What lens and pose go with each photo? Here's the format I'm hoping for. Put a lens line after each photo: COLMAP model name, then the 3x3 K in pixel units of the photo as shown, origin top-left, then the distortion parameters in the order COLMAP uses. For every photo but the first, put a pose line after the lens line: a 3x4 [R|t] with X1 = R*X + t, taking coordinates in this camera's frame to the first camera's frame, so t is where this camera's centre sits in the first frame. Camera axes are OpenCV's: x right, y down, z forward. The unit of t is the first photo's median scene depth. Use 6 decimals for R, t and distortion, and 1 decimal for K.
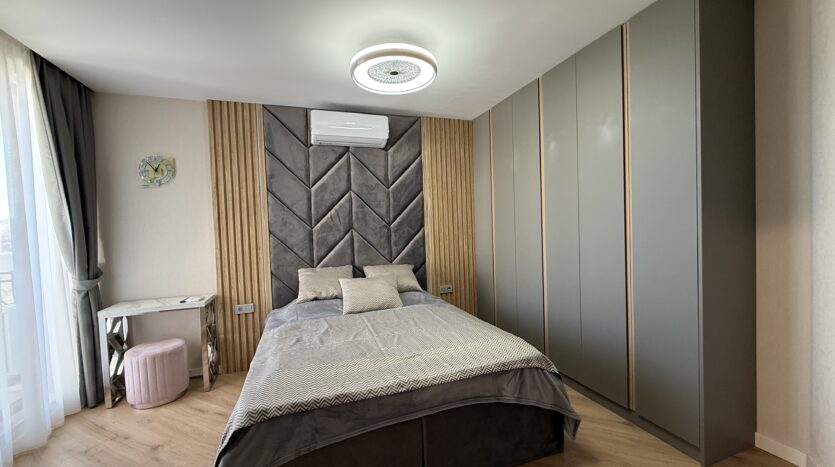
lens RADIAL K [[330.9, 0, 418.2], [0, 330.9, 234.3], [0, 0, 1]] dist [0.000121, 0.000664]
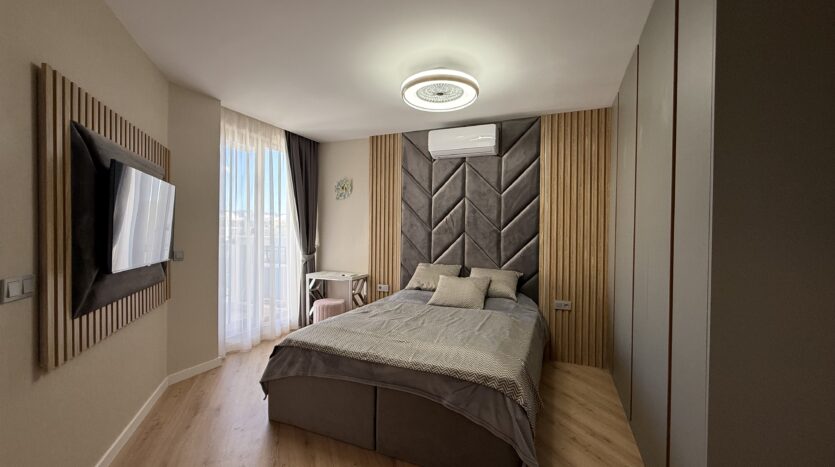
lens RADIAL K [[330.9, 0, 416.9], [0, 330.9, 234.5], [0, 0, 1]] dist [0.000121, 0.000664]
pose [[0.733999, 0.047726, -0.677472, 0.451894], [-0.055572, 0.998403, 0.010126, -0.012100], [0.676873, 0.030216, 0.735479, 0.095982]]
